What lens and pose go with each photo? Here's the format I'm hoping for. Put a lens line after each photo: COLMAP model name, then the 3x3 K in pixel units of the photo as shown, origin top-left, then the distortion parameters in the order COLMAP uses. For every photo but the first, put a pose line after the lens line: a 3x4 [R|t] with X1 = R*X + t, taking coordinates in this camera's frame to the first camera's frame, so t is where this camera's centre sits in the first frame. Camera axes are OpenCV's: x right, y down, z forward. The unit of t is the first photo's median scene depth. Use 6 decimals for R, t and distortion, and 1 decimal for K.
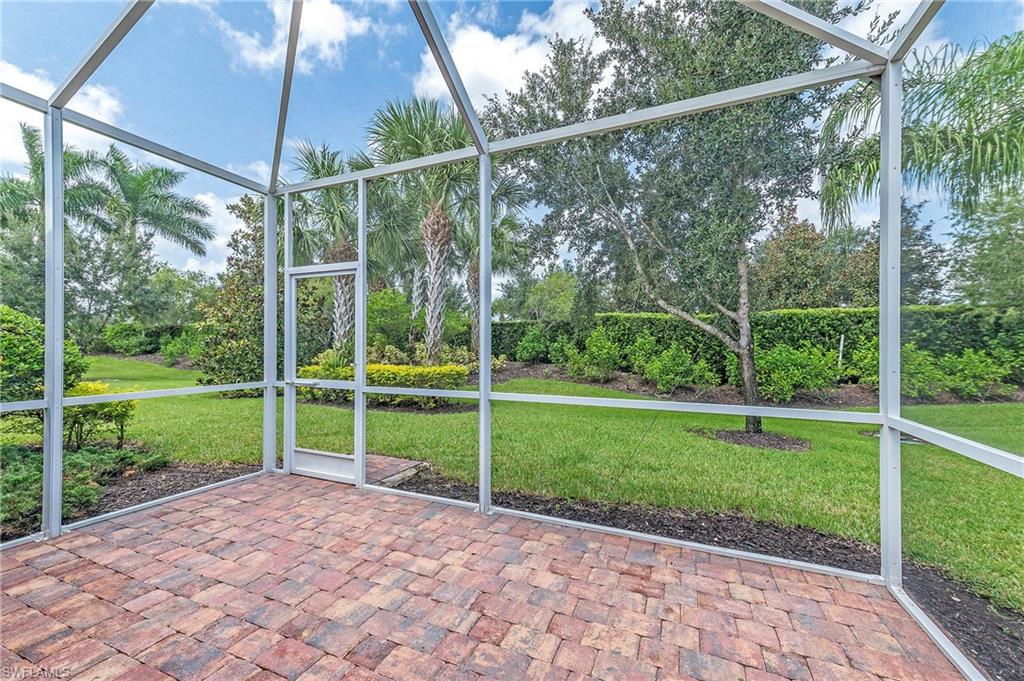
lens RADIAL K [[406.0, 0, 513.8], [0, 406.0, 336.9], [0, 0, 1]] dist [0.021006, 0.000008]
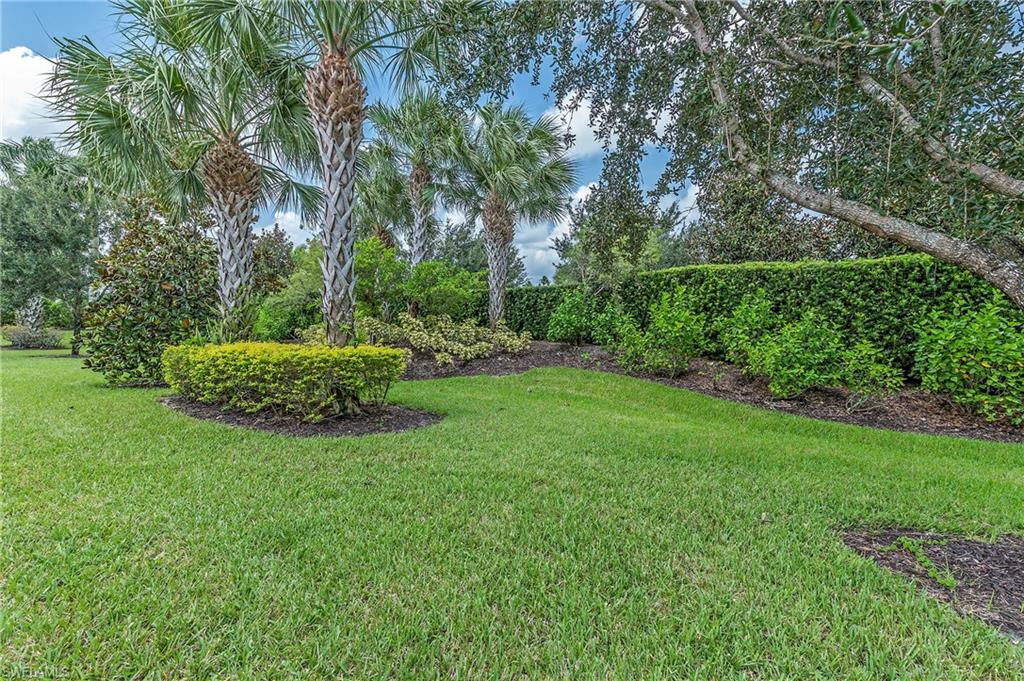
lens RADIAL K [[452.8, 0, 509.7], [0, 452.8, 342.5], [0, 0, 1]] dist [0.015501, -0.000078]
pose [[0.981503, 0.010487, -0.191161, 0.124151], [0.001075, 0.998181, 0.060281, 0.021988], [0.191445, -0.059372, 0.979706, 0.331943]]
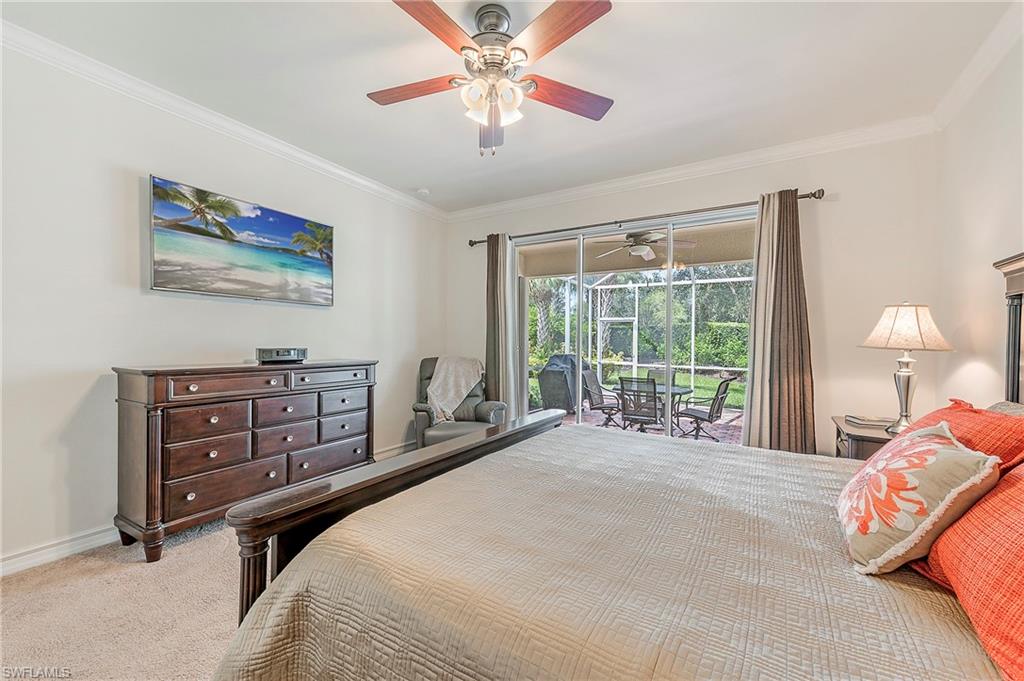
lens RADIAL K [[406.0, 0, 513.8], [0, 406.0, 336.9], [0, 0, 1]] dist [0.021006, 0.000008]
pose [[0.989556, 0.008605, -0.143893, -0.255105], [-0.007159, 0.999919, 0.010565, -0.025398], [0.143972, -0.009425, 0.989537, -0.570279]]
